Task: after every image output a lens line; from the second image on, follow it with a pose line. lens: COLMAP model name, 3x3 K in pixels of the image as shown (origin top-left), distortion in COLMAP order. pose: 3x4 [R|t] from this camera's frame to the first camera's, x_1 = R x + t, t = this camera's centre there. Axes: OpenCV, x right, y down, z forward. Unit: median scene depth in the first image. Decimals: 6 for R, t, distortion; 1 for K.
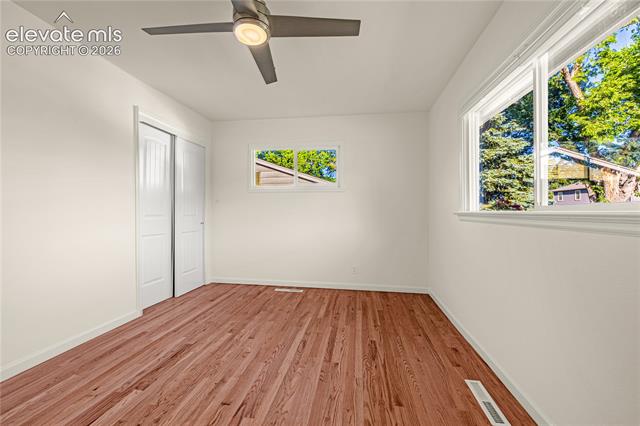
lens RADIAL K [[272.0, 0, 320.0], [0, 272.0, 212.3], [0, 0, 1]] dist [0.003142, 0.000043]
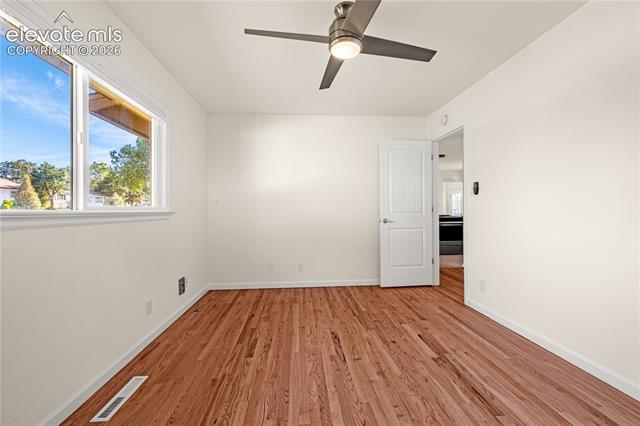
lens RADIAL K [[272.0, 0, 321.1], [0, 272.0, 211.5], [0, 0, 1]] dist [0.003142, 0.000043]
pose [[-0.973387, 0.000911, -0.229166, 0.104306], [0.000111, 0.999994, 0.003505, -0.004258], [0.229167, 0.003386, -0.973381, 1.953537]]
